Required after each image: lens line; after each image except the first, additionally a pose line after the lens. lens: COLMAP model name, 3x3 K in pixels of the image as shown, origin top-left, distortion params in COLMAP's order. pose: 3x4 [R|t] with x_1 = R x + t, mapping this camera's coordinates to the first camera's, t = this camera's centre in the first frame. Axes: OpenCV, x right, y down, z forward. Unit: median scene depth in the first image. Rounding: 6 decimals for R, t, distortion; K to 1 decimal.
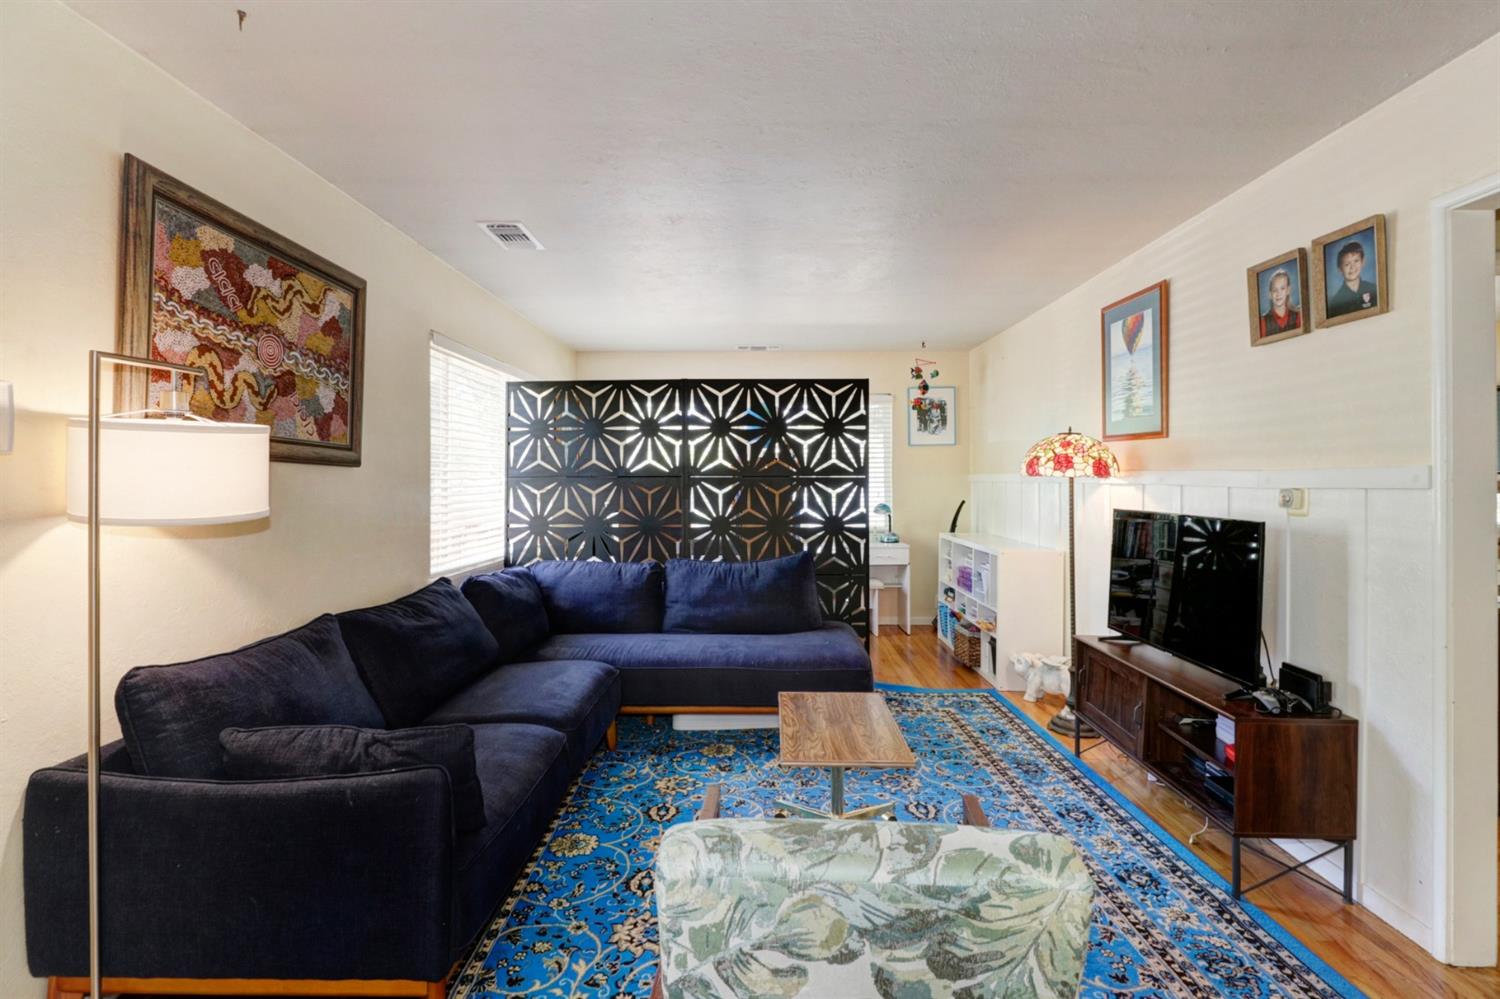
lens RADIAL K [[712.9, 0, 750.8], [0, 712.9, 478.2], [0, 0, 1]] dist [0.015532, -0.014383]
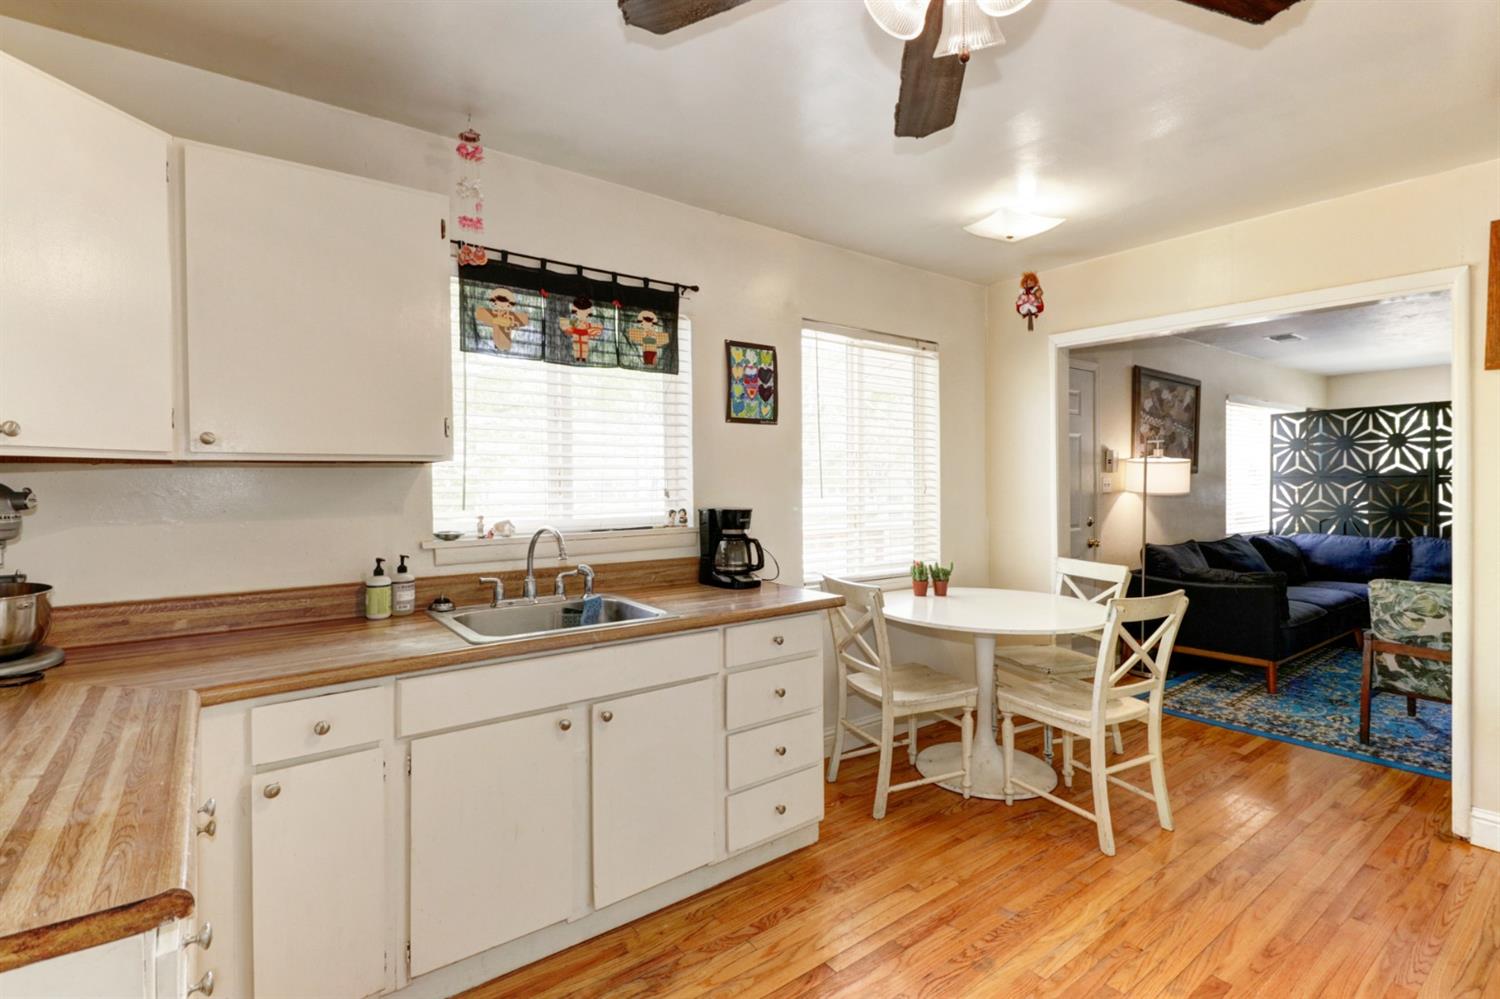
lens RADIAL K [[710.1, 0, 748.6], [0, 710.1, 489.1], [0, 0, 1]] dist [0.023792, -0.013778]
pose [[0.614597, 0.004112, -0.788831, 0.279549], [0.006652, 0.999924, 0.010395, -0.001121], [0.788813, -0.011636, 0.614523, -1.289815]]
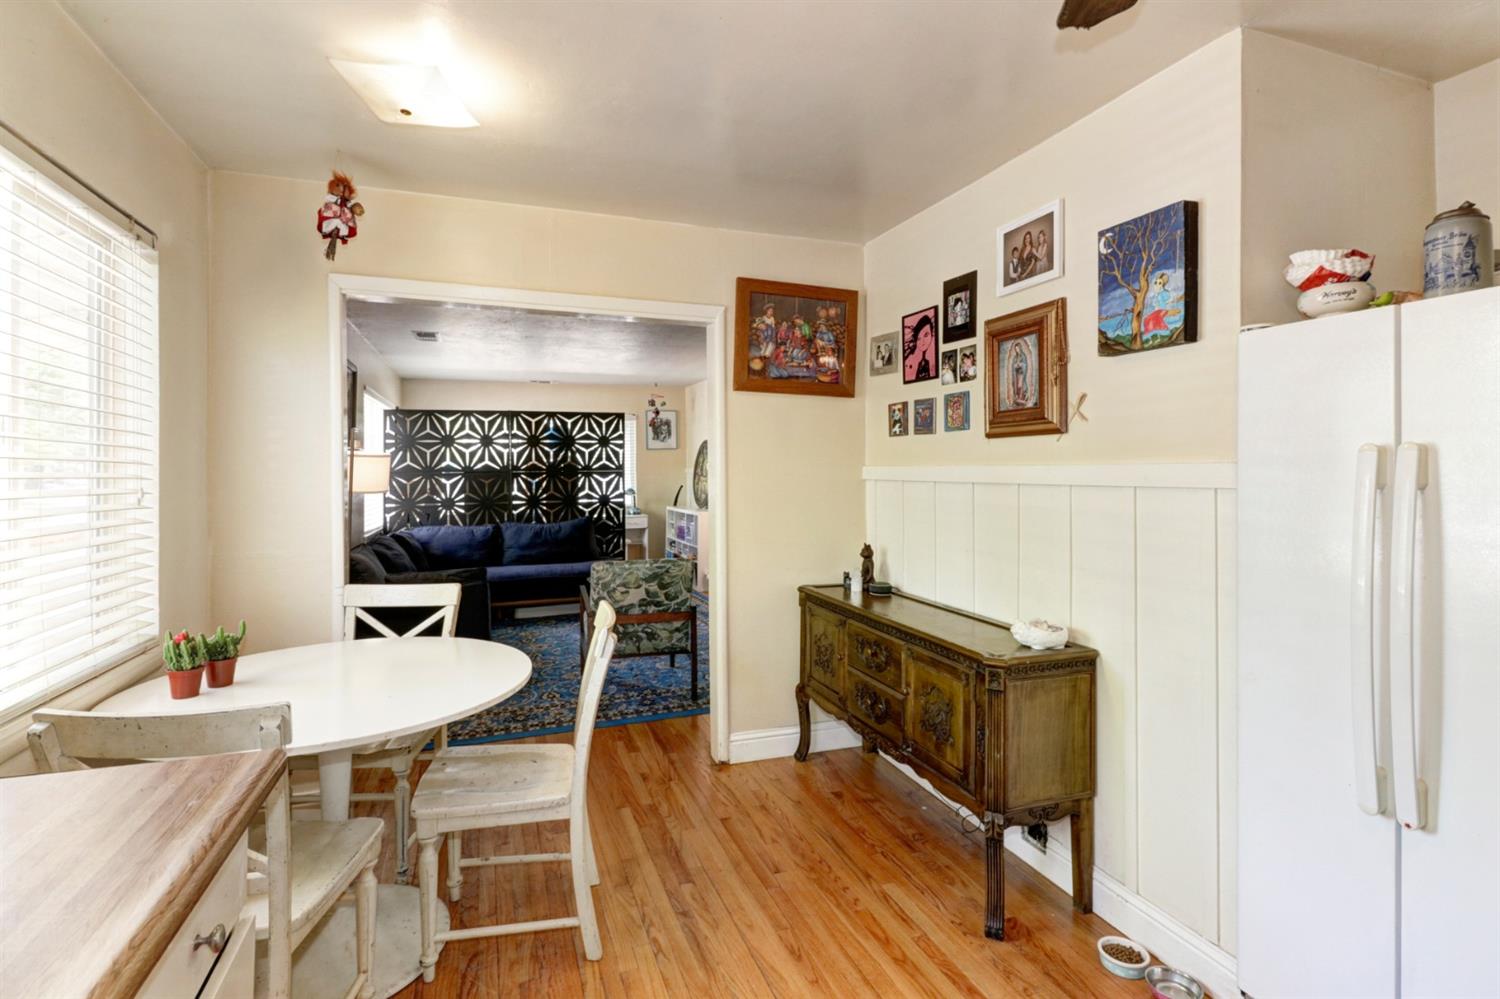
lens RADIAL K [[719.3, 0, 742.7], [0, 719.3, 461.6], [0, 0, 1]] dist [0.015830, -0.000002]
pose [[0.937289, -0.003877, 0.348532, -0.265481], [0.007778, 0.999922, -0.009793, -0.008110], [-0.348467, 0.011889, 0.937246, -1.104431]]
